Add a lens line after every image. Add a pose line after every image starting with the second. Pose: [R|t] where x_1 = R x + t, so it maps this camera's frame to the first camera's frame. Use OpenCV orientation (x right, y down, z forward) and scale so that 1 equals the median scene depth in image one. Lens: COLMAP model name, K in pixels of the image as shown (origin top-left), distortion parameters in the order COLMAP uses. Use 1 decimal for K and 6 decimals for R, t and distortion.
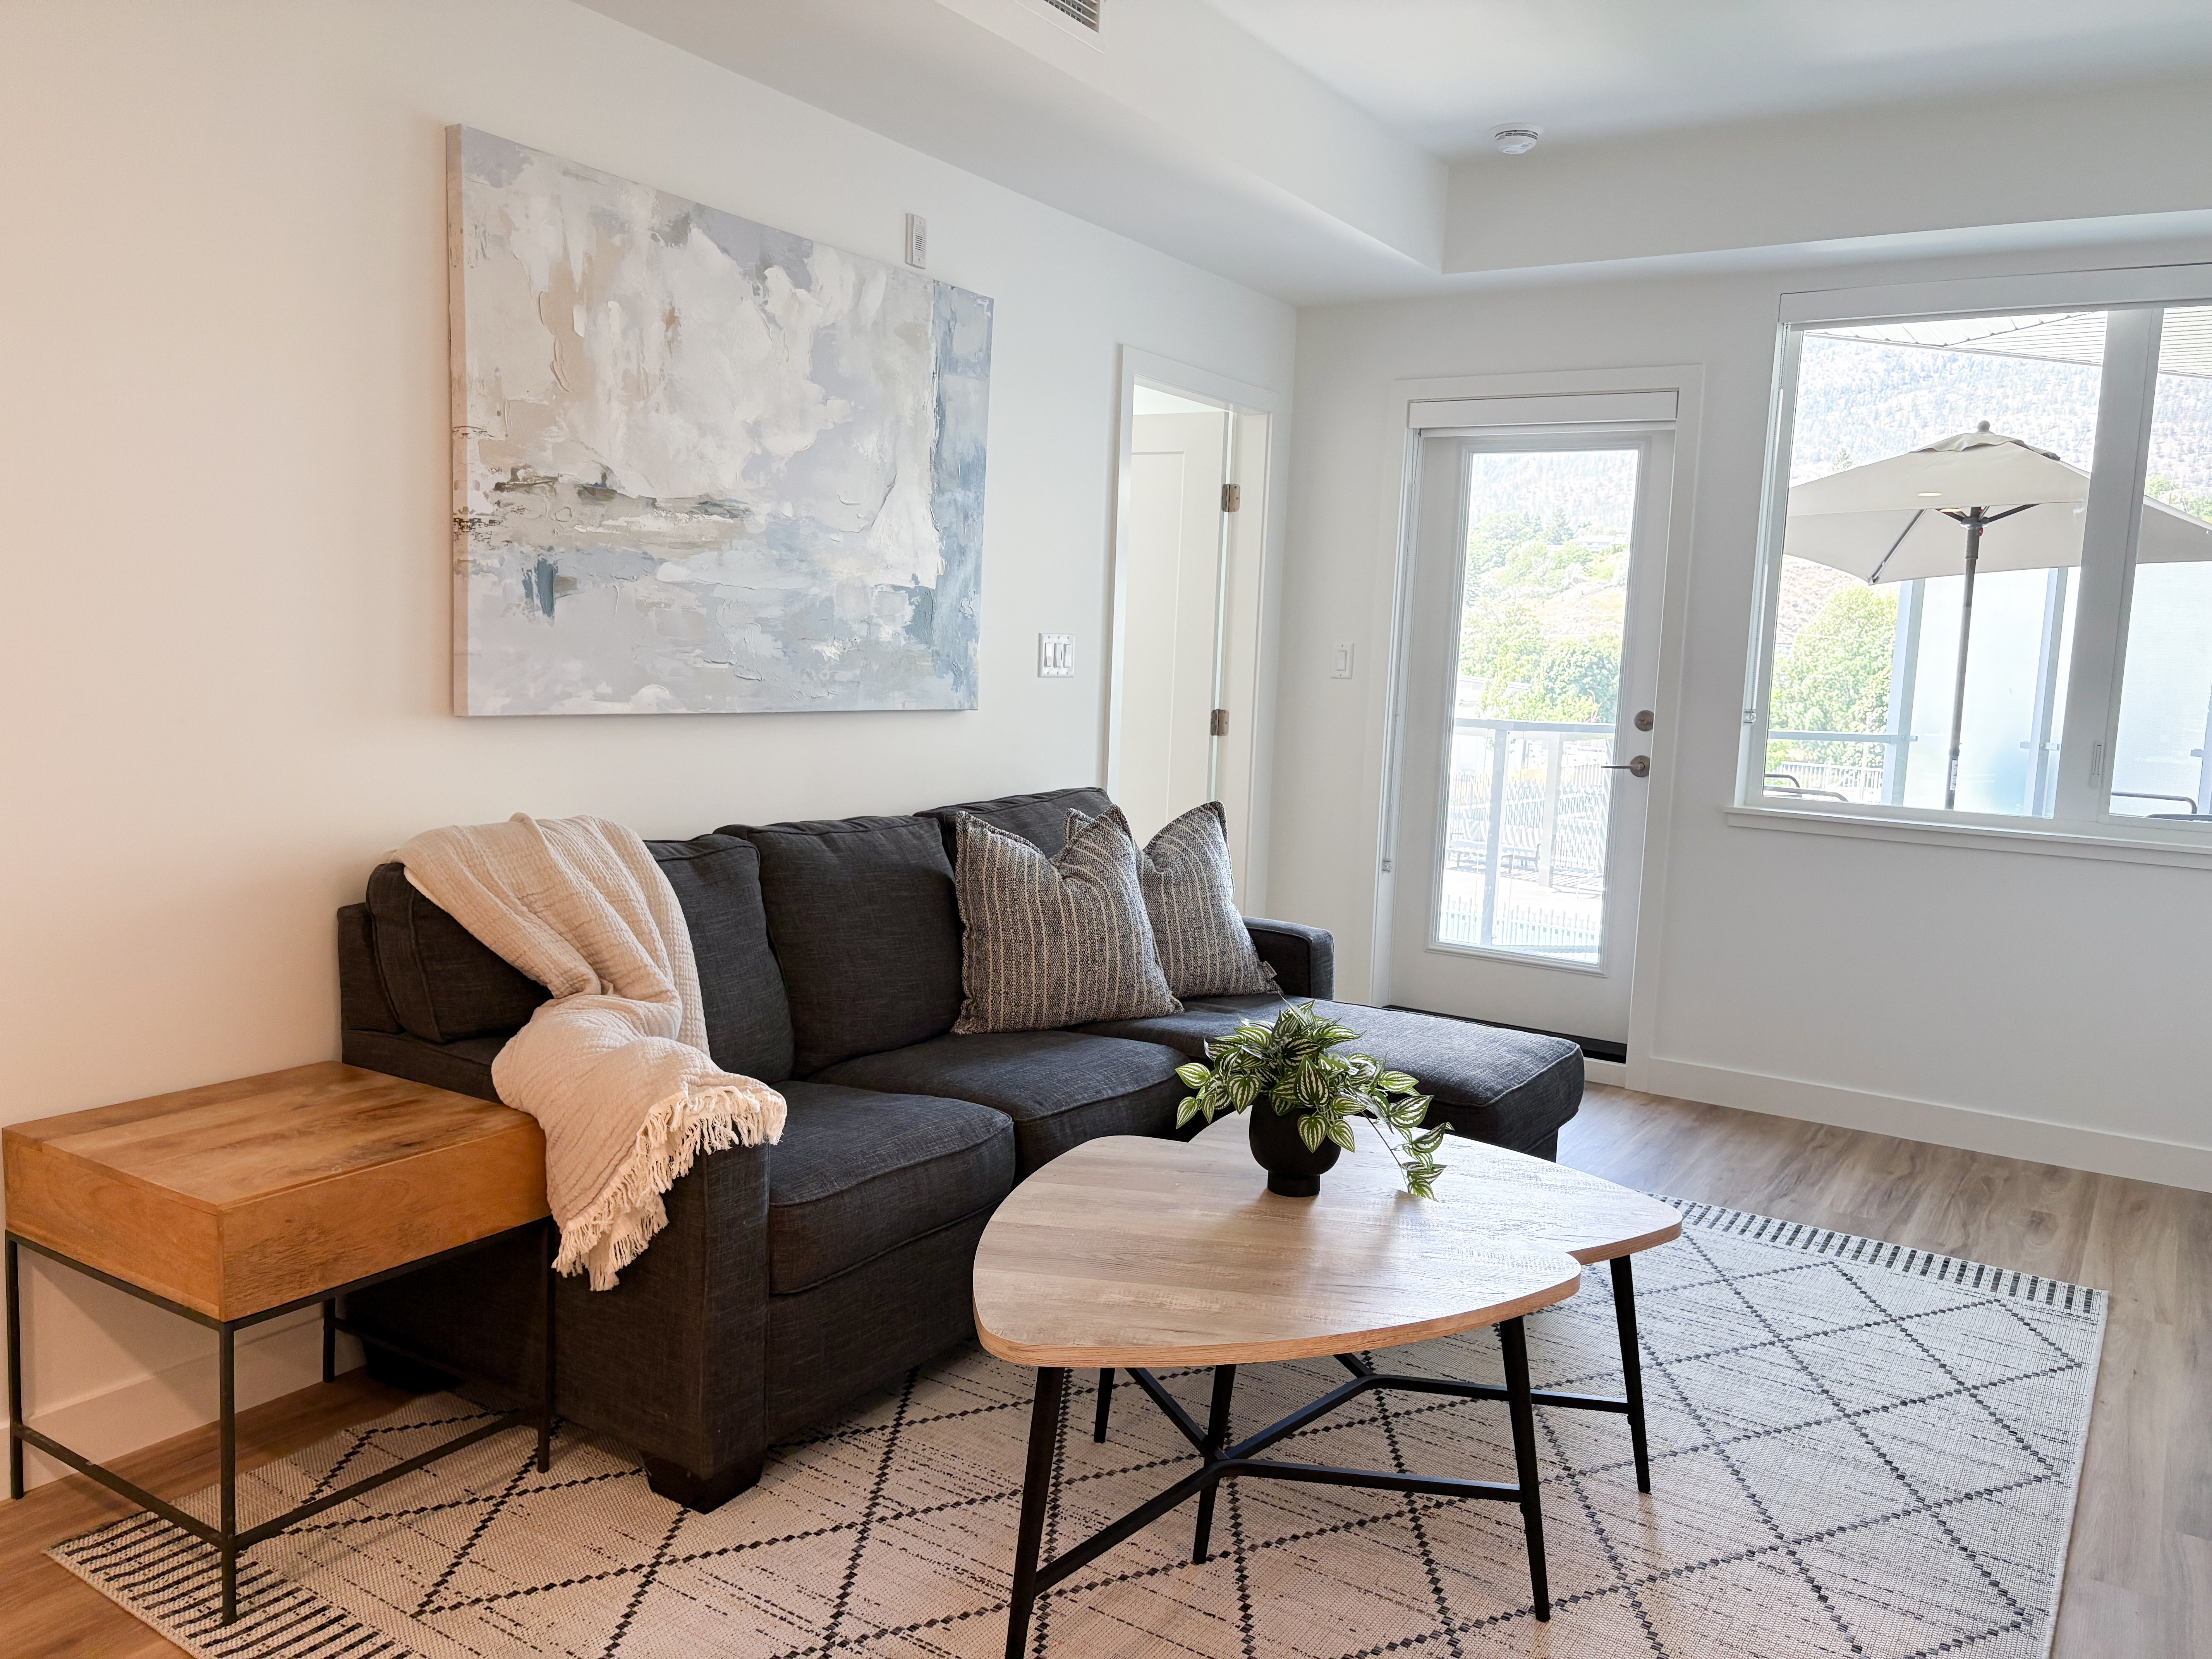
lens RADIAL K [[1677.7, 0, 1123.5], [0, 1677.7, 843.8], [0, 0, 1]] dist [0.038531, -0.038637]
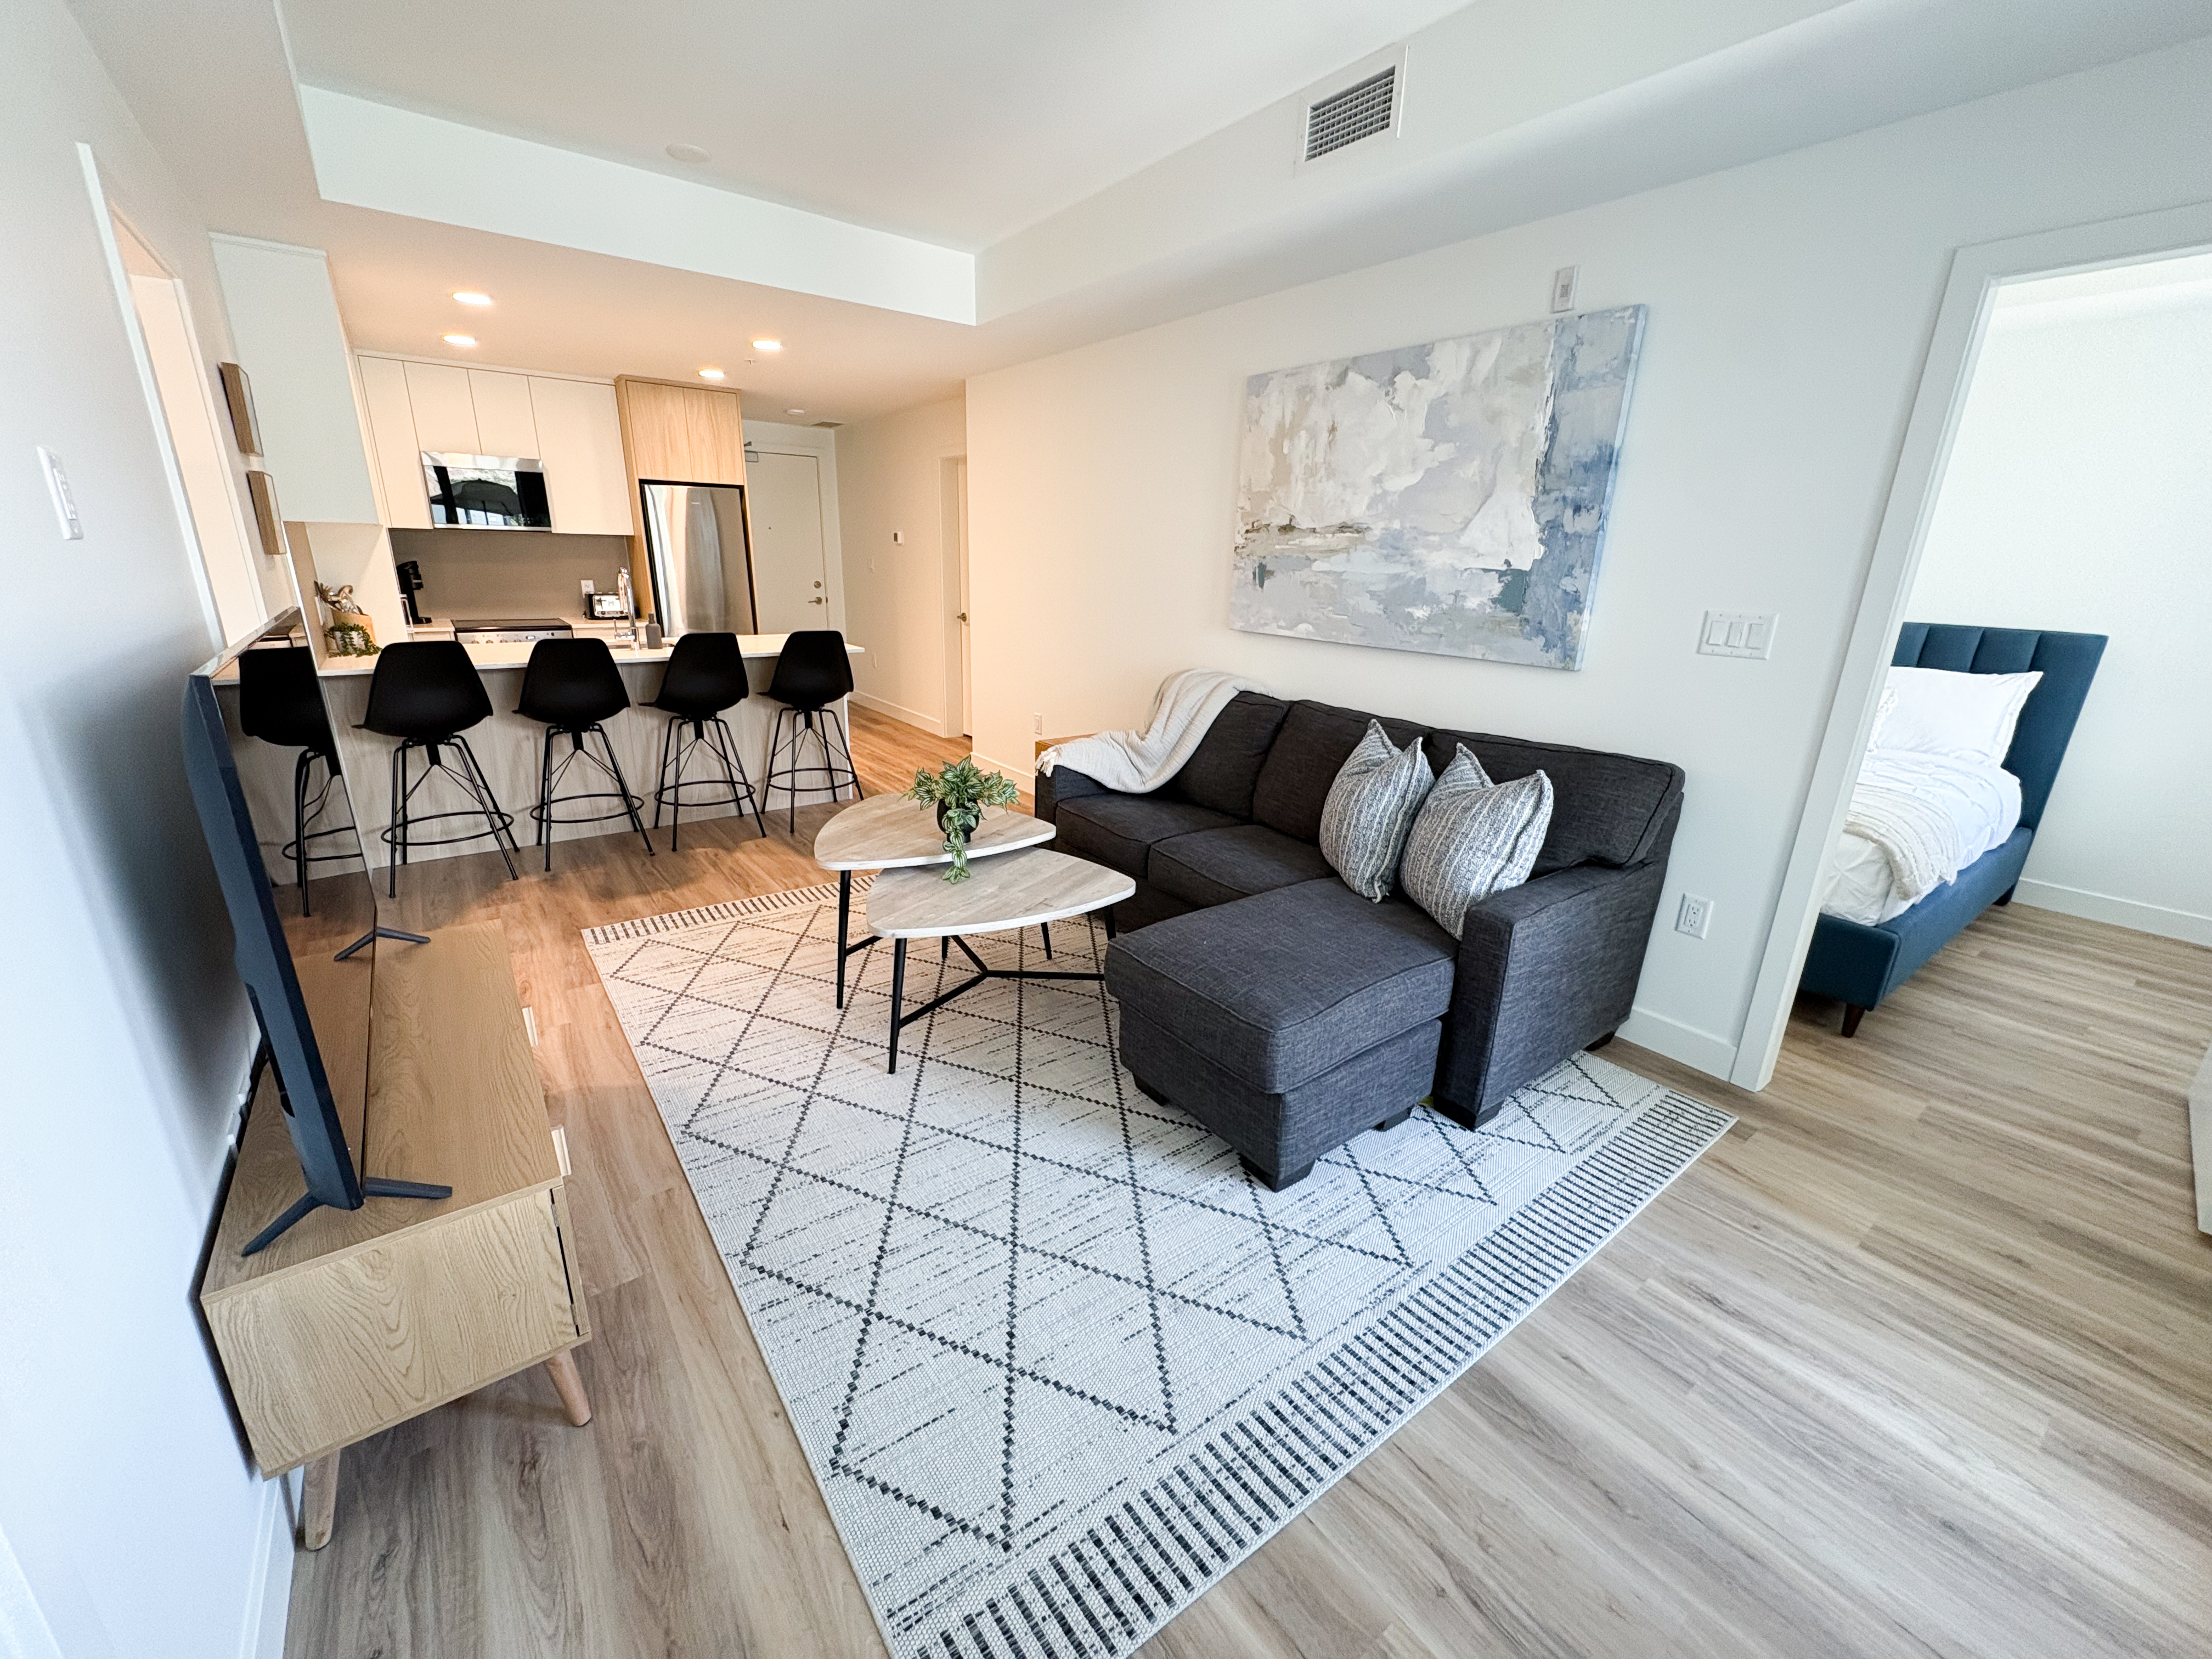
lens RADIAL K [[880.1, 0, 1100.6], [0, 880.1, 832.1], [0, 0, 1]] dist [-0.000528, -0.000696]
pose [[-0.356387, 0.234577, -0.904412, 0.788672], [-0.153507, 0.940117, 0.304327, -0.136926], [0.921642, 0.247292, -0.299037, 1.103044]]
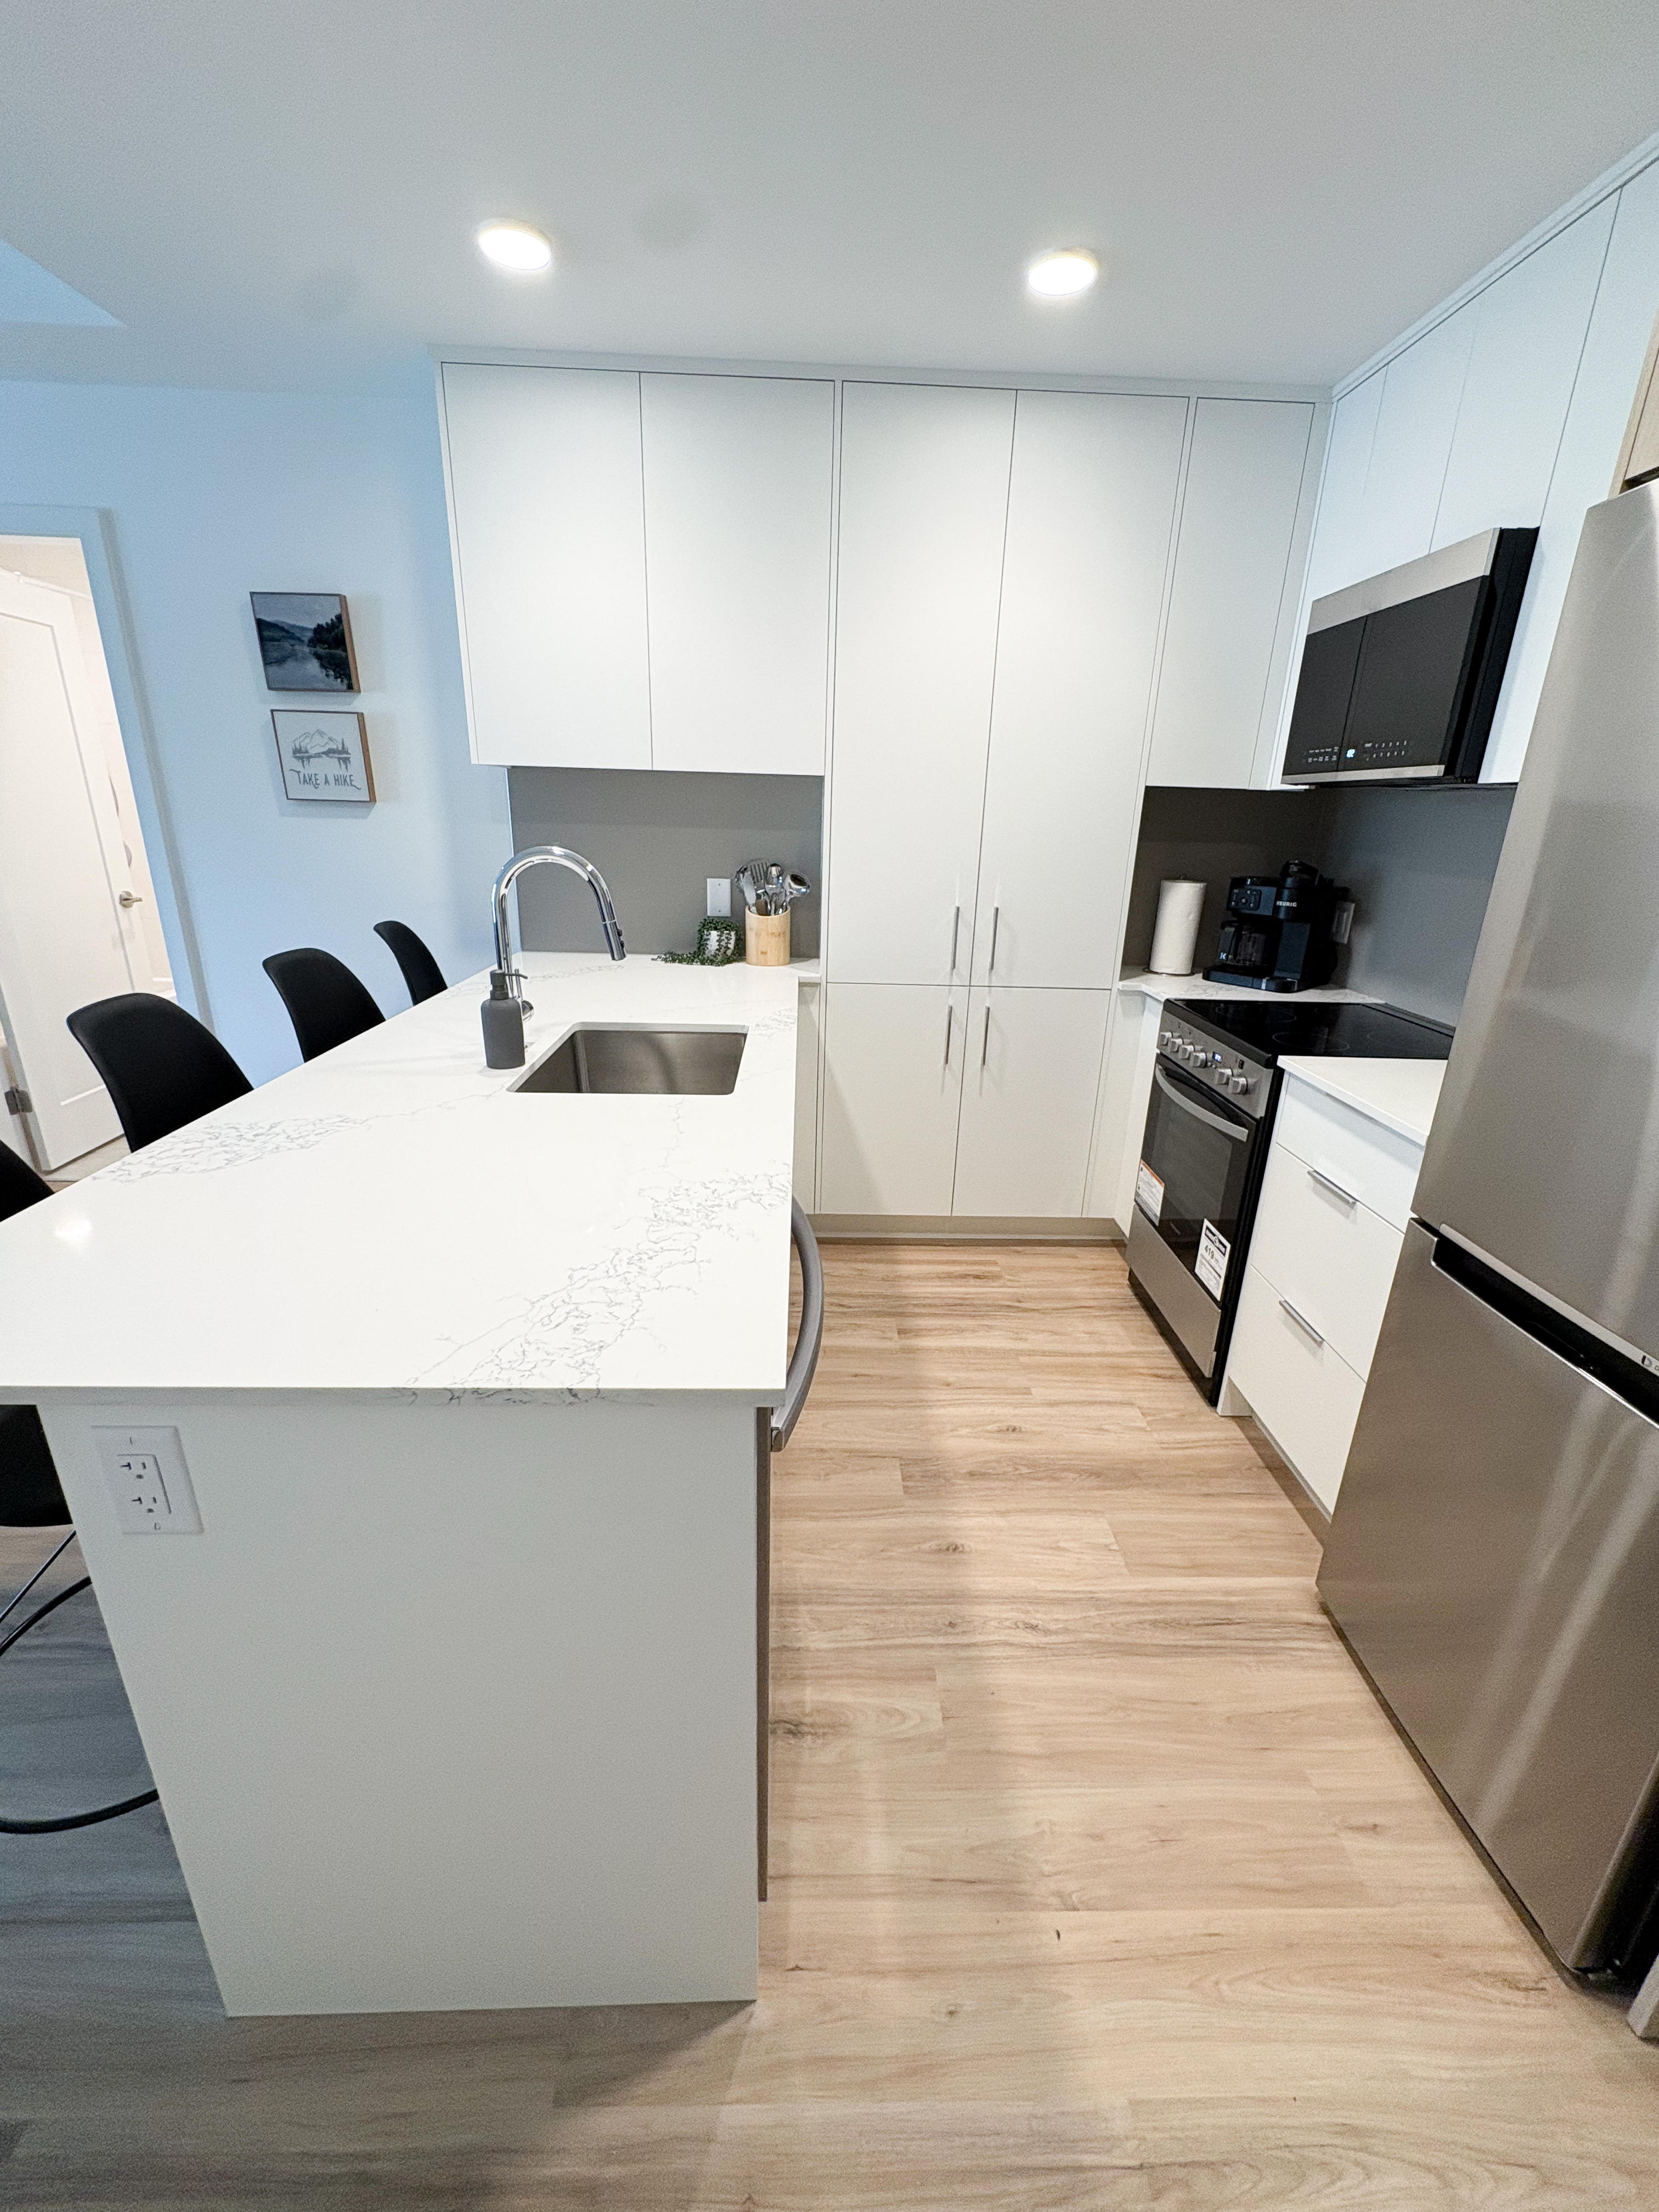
lens RADIAL K [[880.1, 0, 830.0], [0, 880.1, 1103.5], [0, 0, 1]] dist [-0.000528, -0.000696]
pose [[-0.553714, -0.320701, 0.768474, -0.710382], [0.049530, 0.908544, 0.414843, -0.063913], [-0.831233, 0.267767, -0.487189, 0.120678]]
